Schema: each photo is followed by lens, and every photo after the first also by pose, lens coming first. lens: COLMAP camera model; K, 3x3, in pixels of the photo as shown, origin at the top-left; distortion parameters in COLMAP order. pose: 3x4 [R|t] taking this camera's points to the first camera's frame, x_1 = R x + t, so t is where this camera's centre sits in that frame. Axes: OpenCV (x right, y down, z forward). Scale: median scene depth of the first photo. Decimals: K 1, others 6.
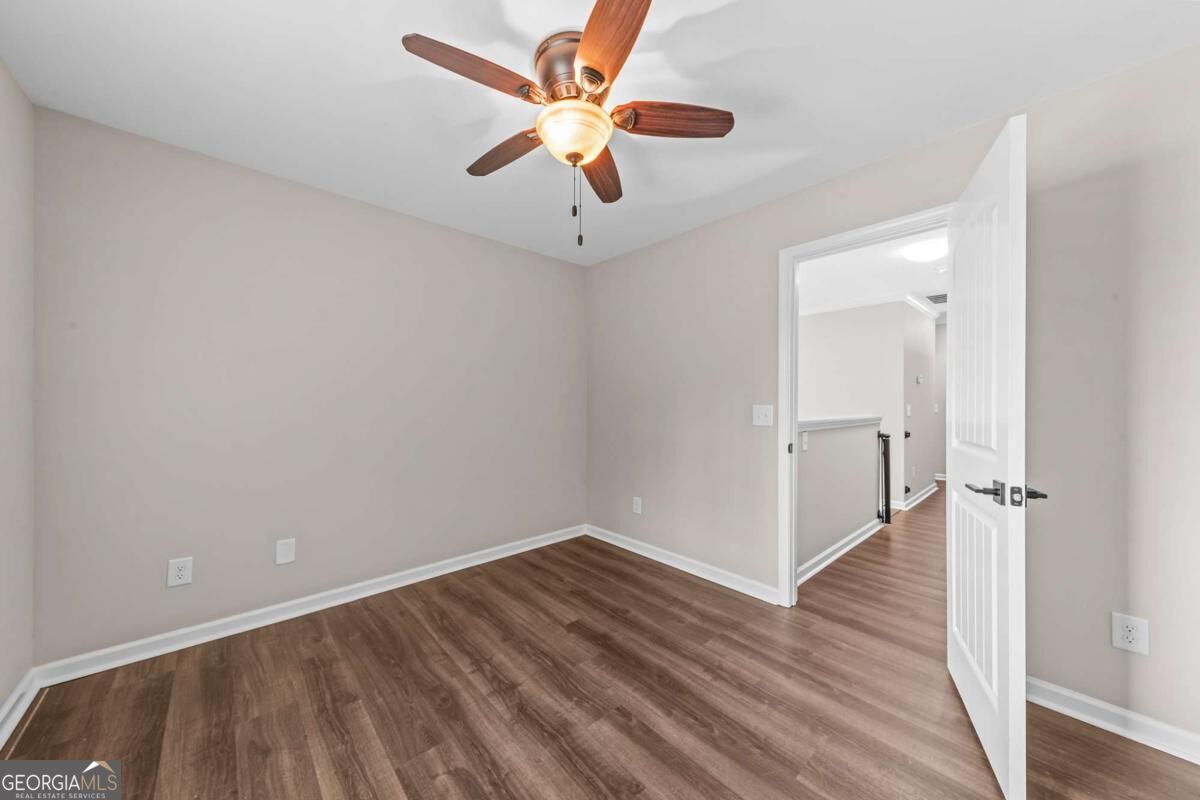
lens RADIAL K [[408.5, 0, 596.8], [0, 408.5, 399.1], [0, 0, 1]] dist [0.020586, -0.006563]
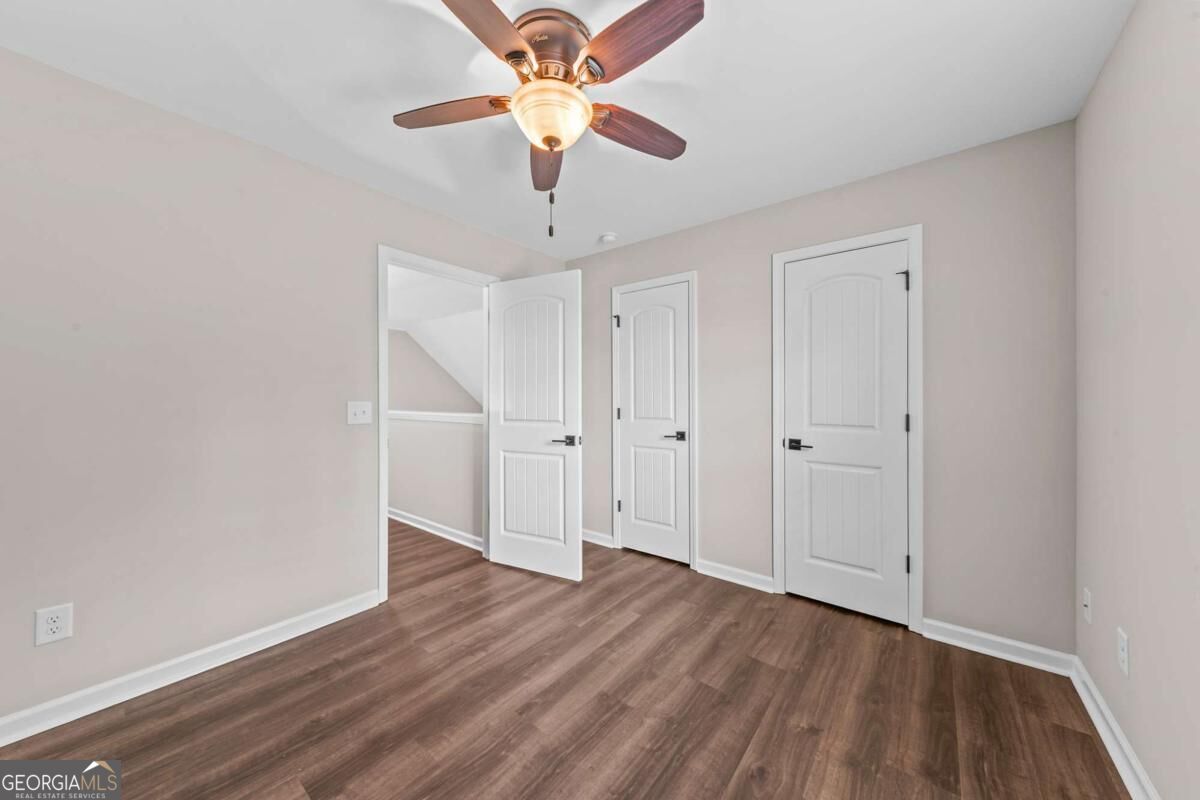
lens RADIAL K [[408.5, 0, 596.8], [0, 408.5, 399.1], [0, 0, 1]] dist [0.020586, -0.006563]
pose [[-0.147678, -0.007345, 0.989008, -0.870880], [-0.007967, 0.999949, 0.006236, -0.002961], [-0.989003, -0.006958, -0.147729, 0.899529]]
